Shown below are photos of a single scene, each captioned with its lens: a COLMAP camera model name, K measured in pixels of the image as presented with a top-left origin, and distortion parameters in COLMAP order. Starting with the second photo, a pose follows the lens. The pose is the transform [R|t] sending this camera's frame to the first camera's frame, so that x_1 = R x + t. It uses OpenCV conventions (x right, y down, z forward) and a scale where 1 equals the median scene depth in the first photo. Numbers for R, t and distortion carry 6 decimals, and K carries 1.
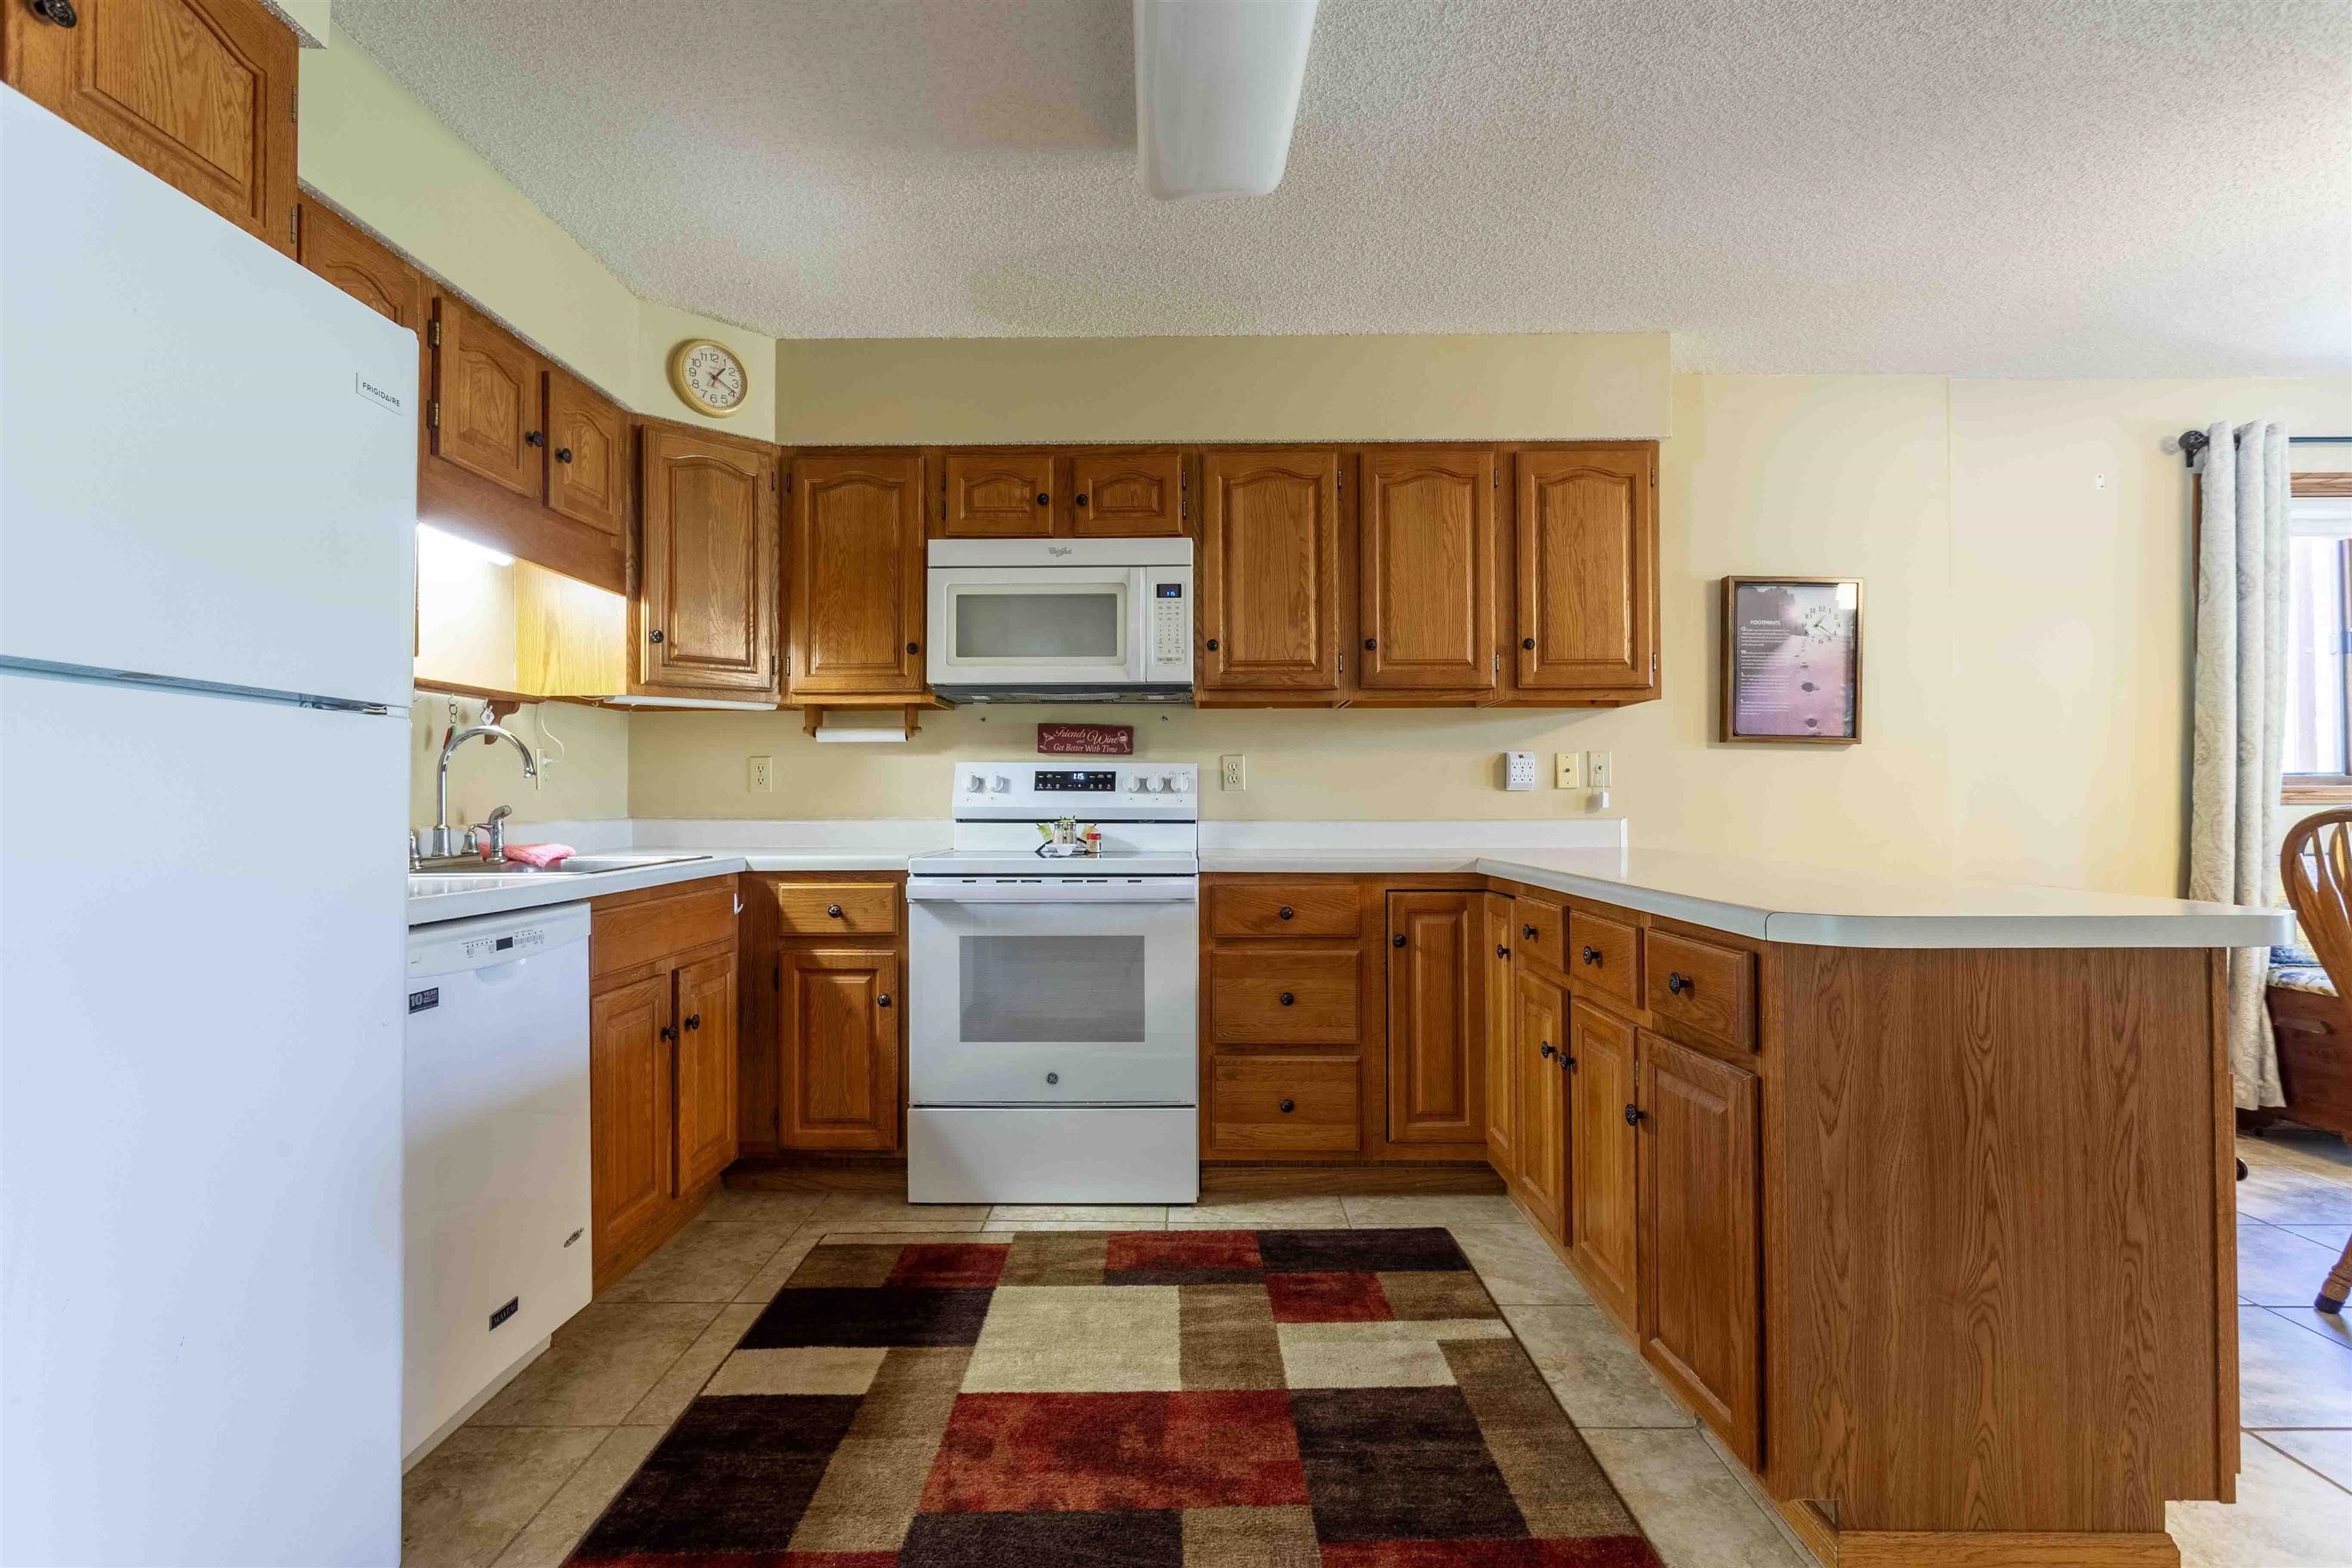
lens RADIAL K [[1145.0, 0, 1210.0], [0, 1145.0, 784.4], [0, 0, 1]] dist [0.002905, 0.001808]
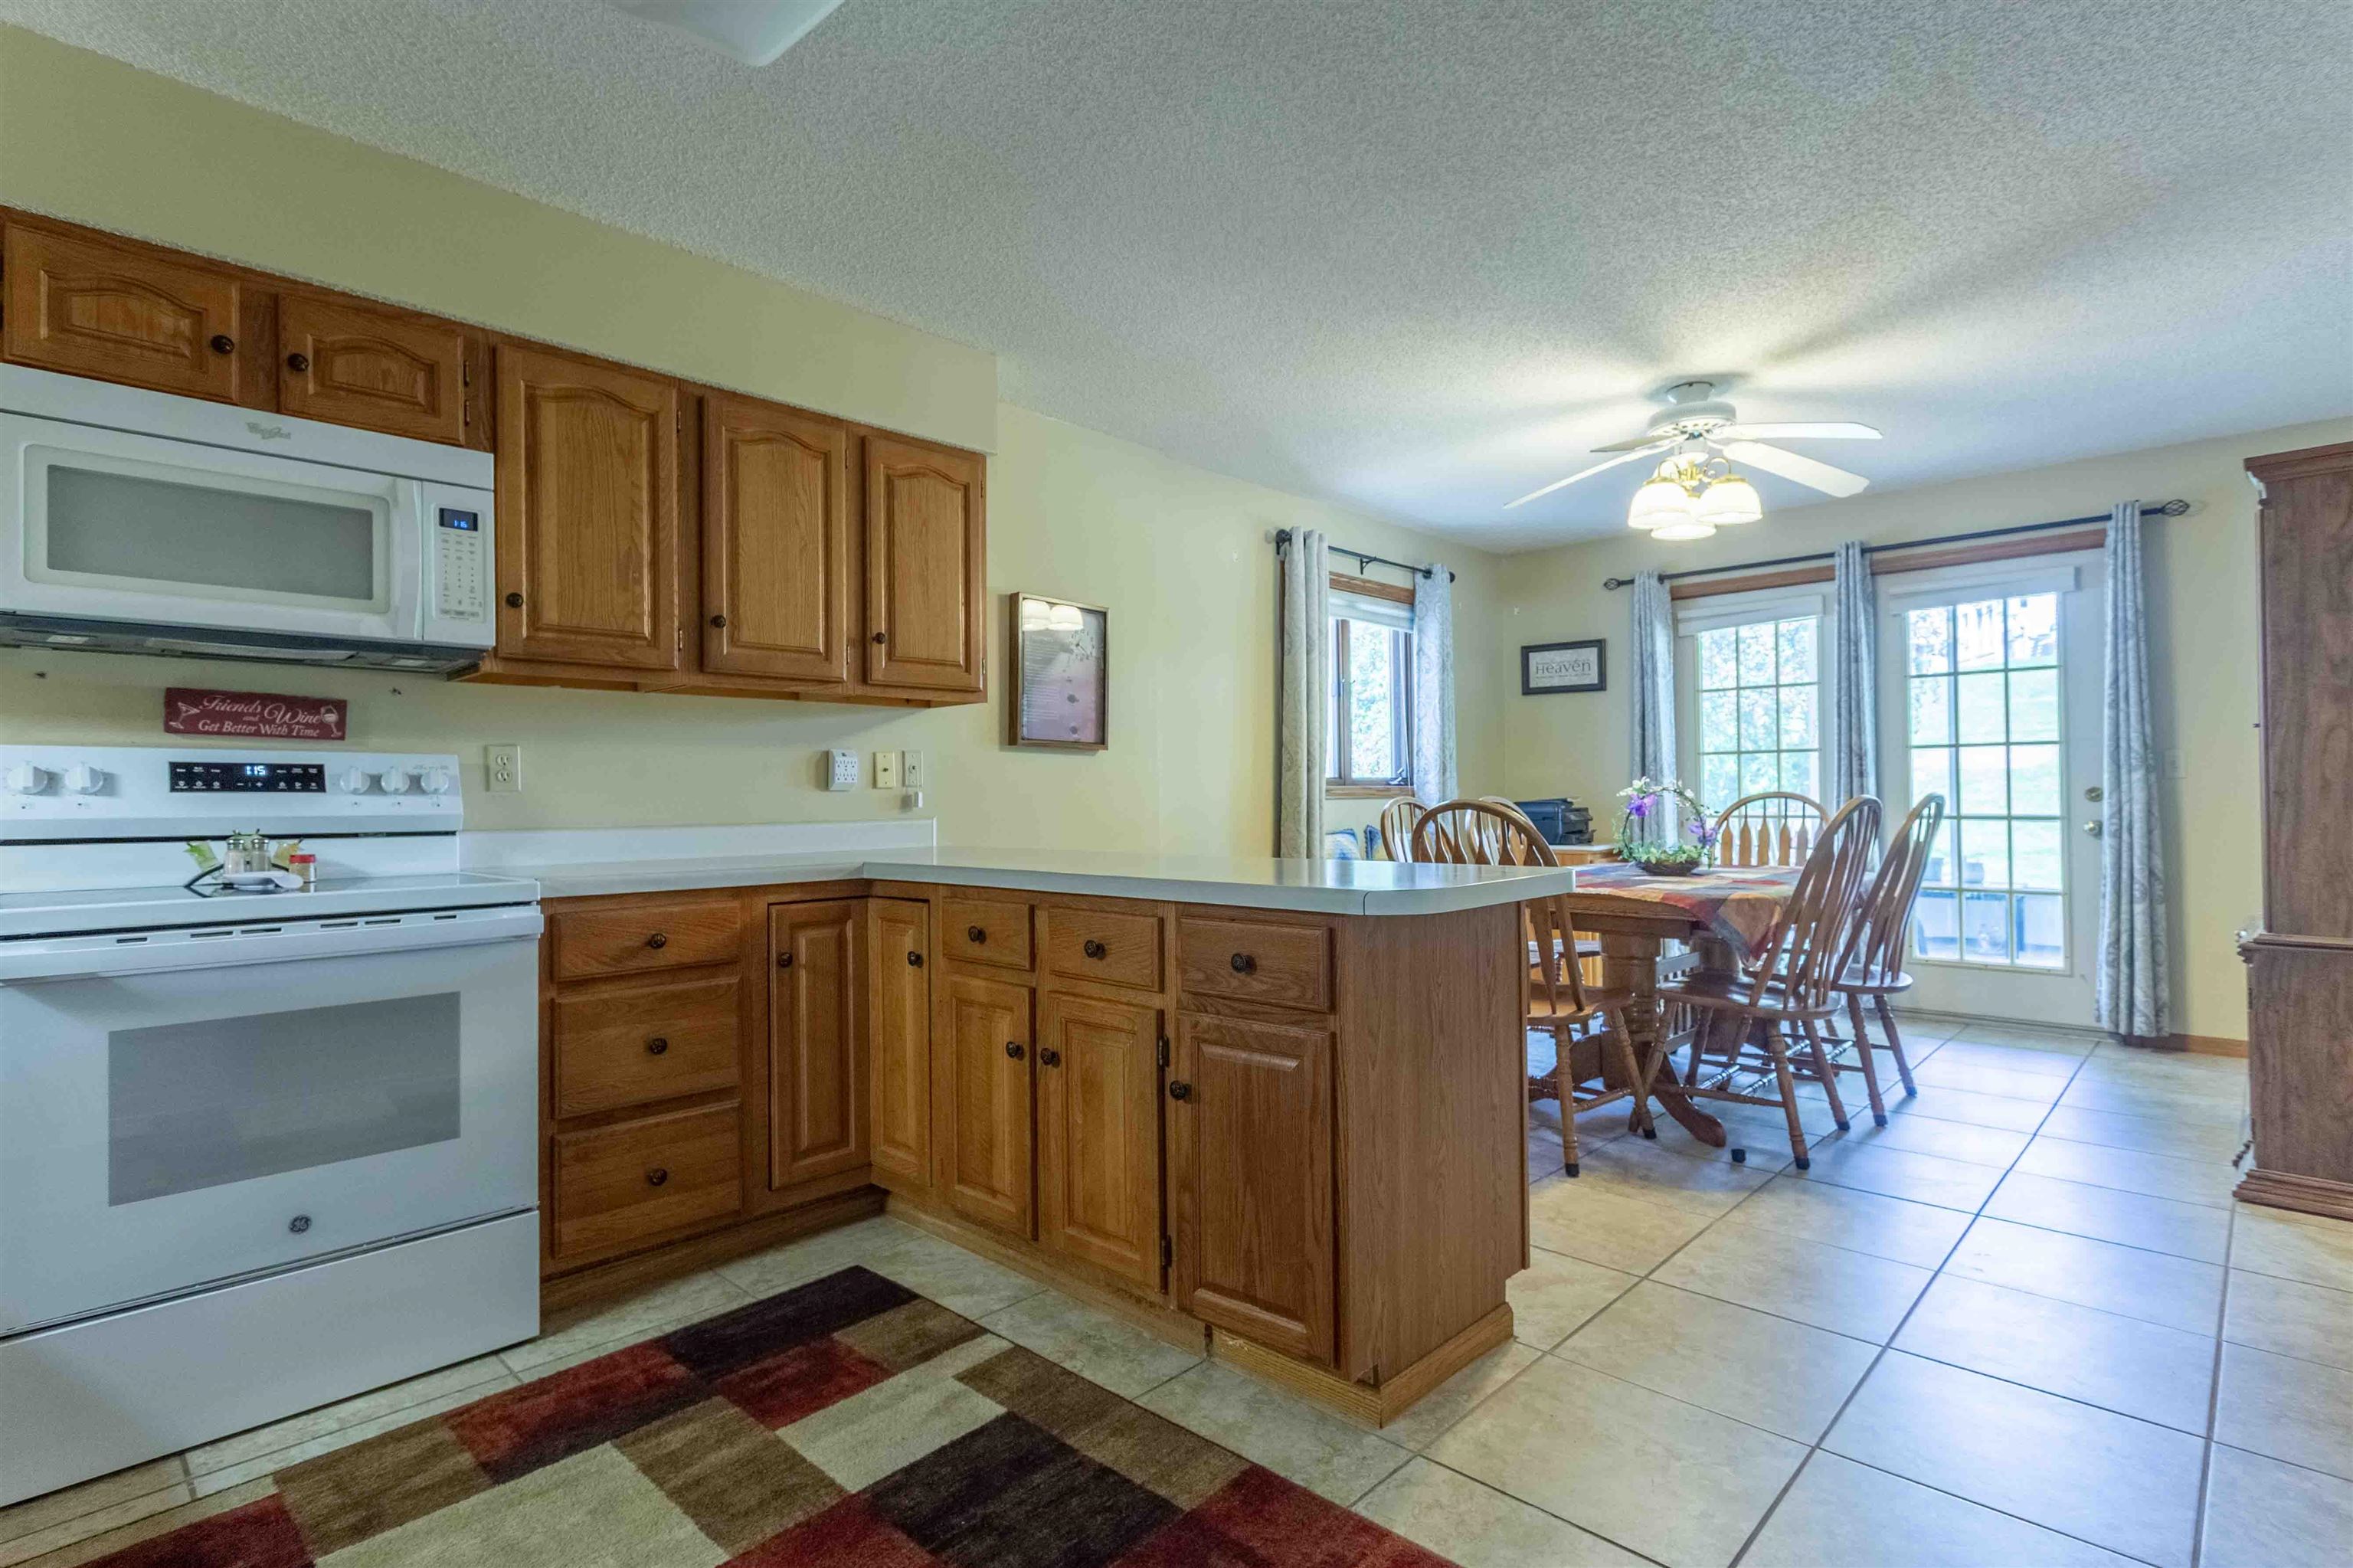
lens RADIAL K [[1145.5, 0, 1184.7], [0, 1145.5, 784.4], [0, 0, 1]] dist [0.002905, 0.001808]
pose [[0.683489, 0.001825, 0.729958, -0.260316], [-0.002411, 0.999997, -0.000244, -0.000045], [-0.729957, -0.001593, 0.683492, 0.160316]]
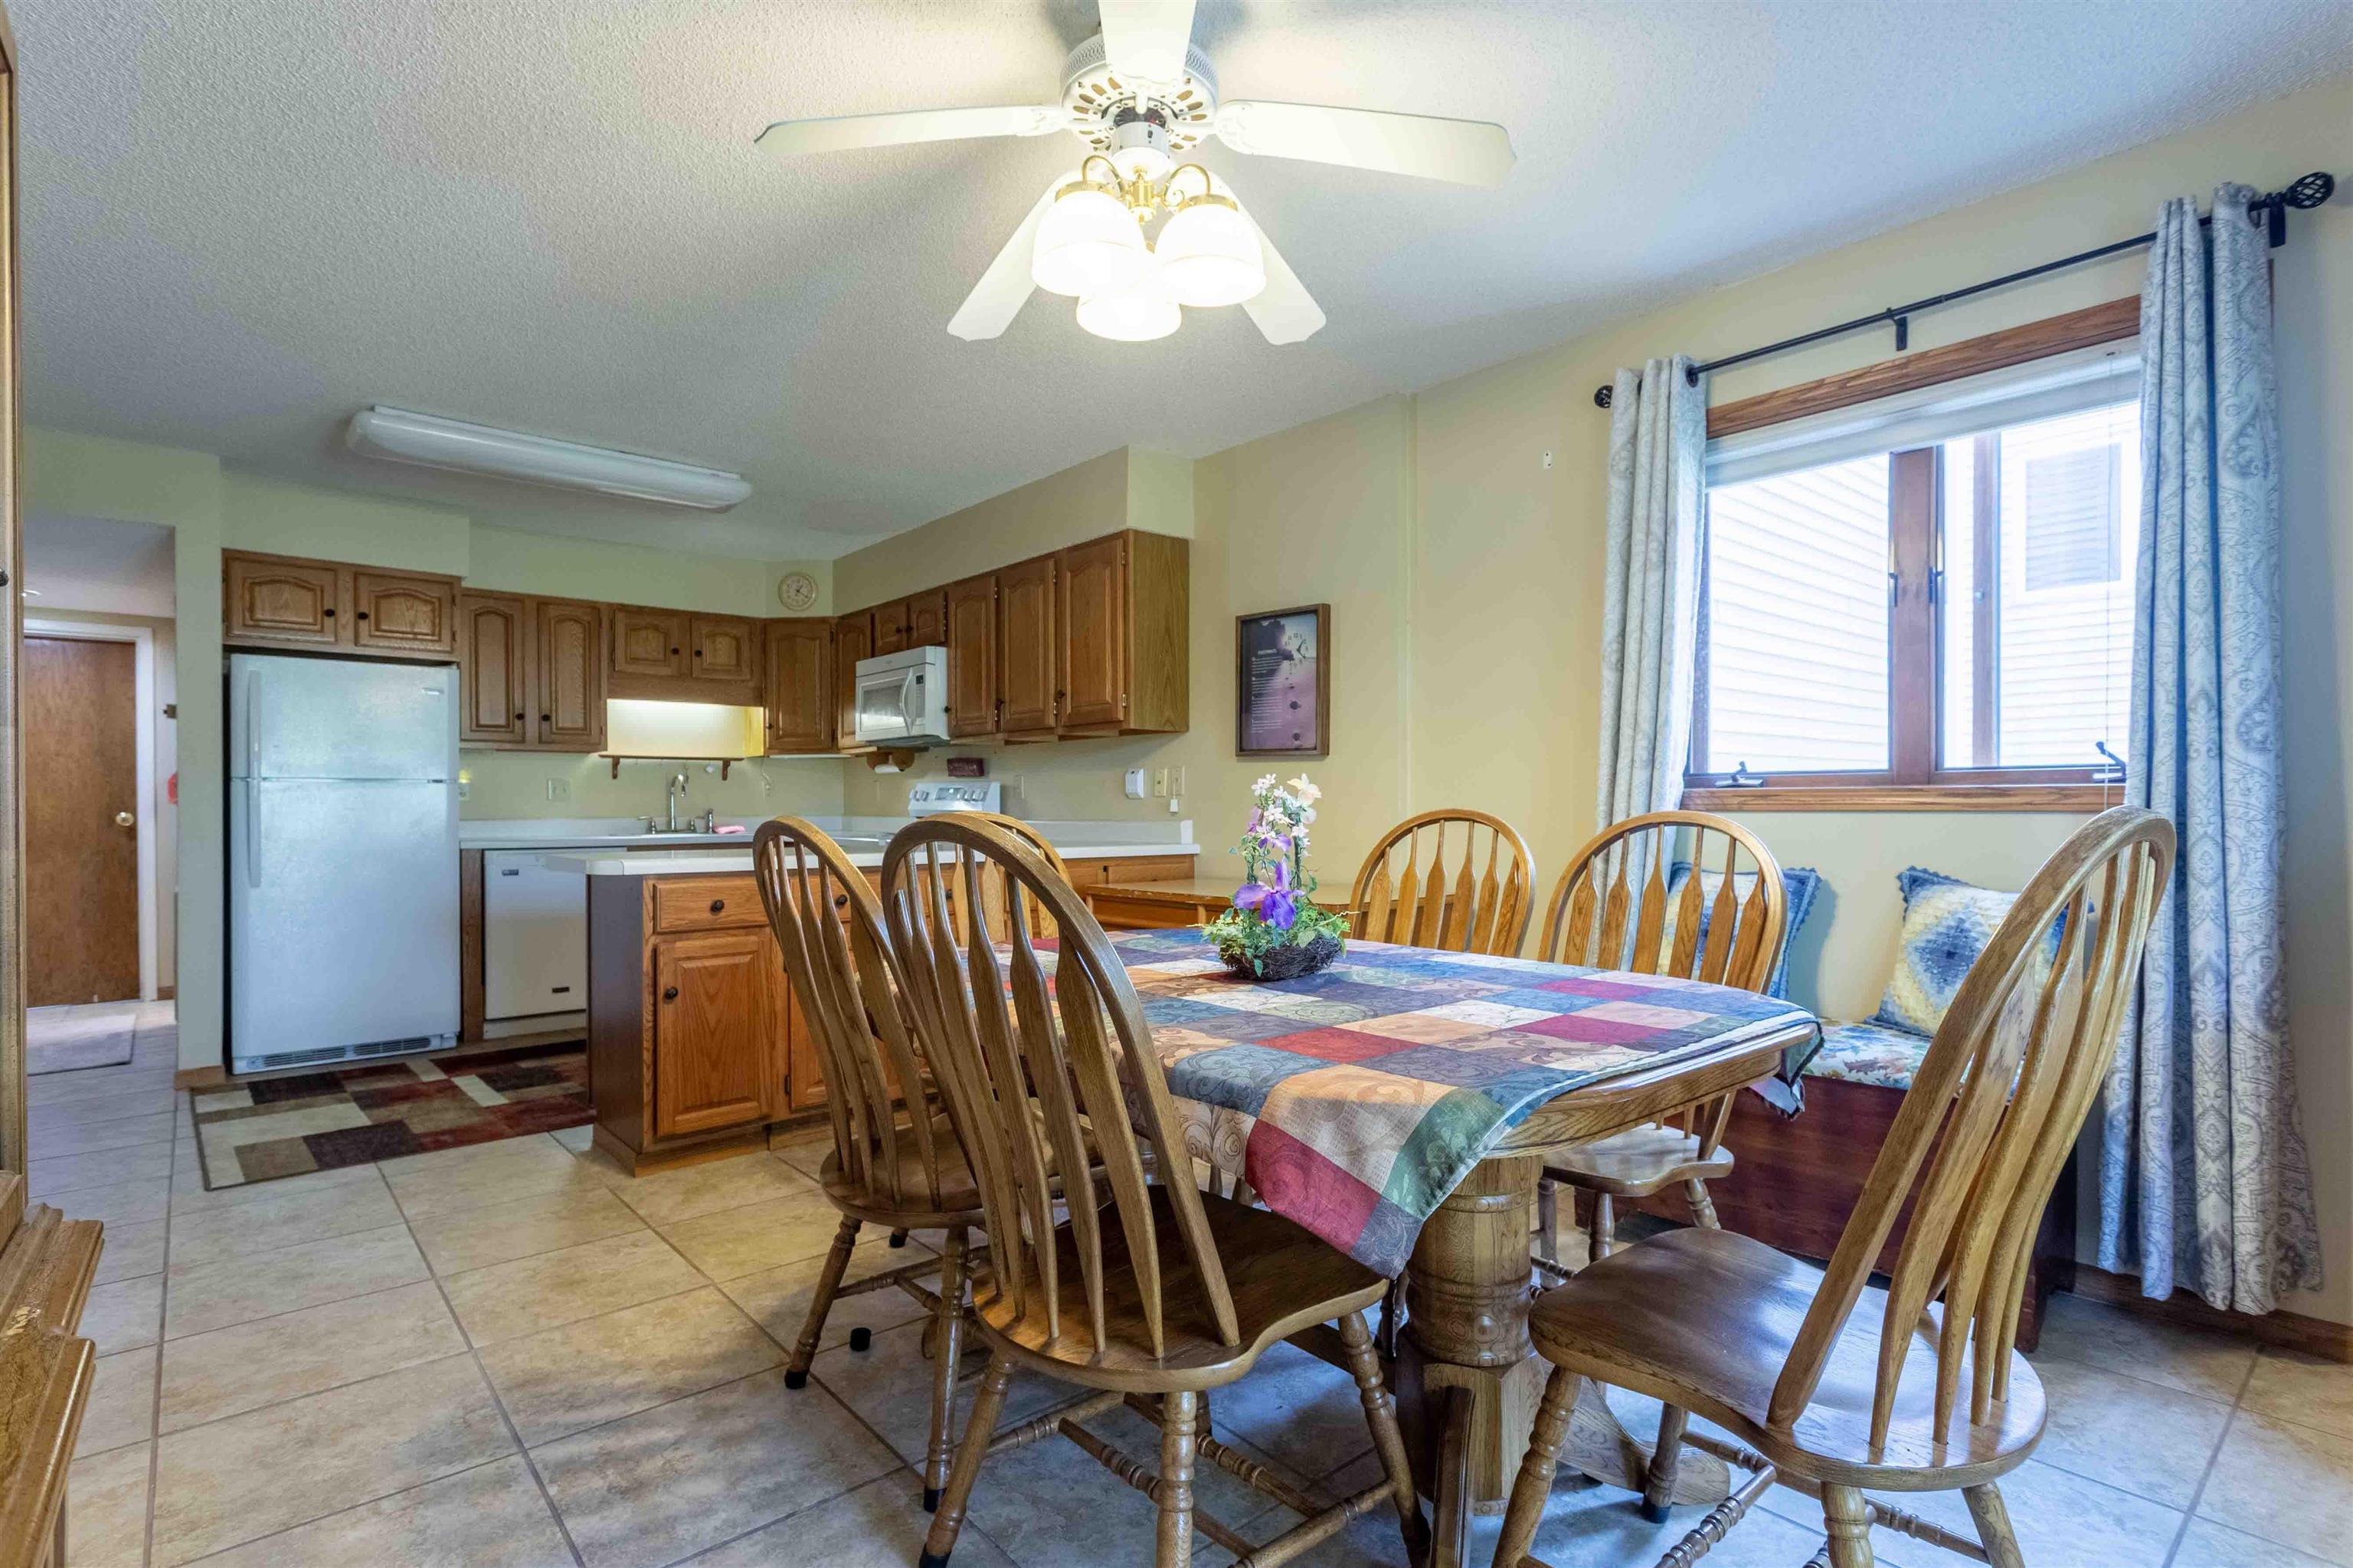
lens RADIAL K [[1145.5, 0, 1171.7], [0, 1145.5, 803.3], [0, 0, 1]] dist [0.002905, 0.001808]
pose [[0.651788, -0.001917, -0.758398, 1.464670], [0.001771, 0.999998, -0.001006, 0.013548], [0.758399, -0.000687, 0.651790, 0.197708]]
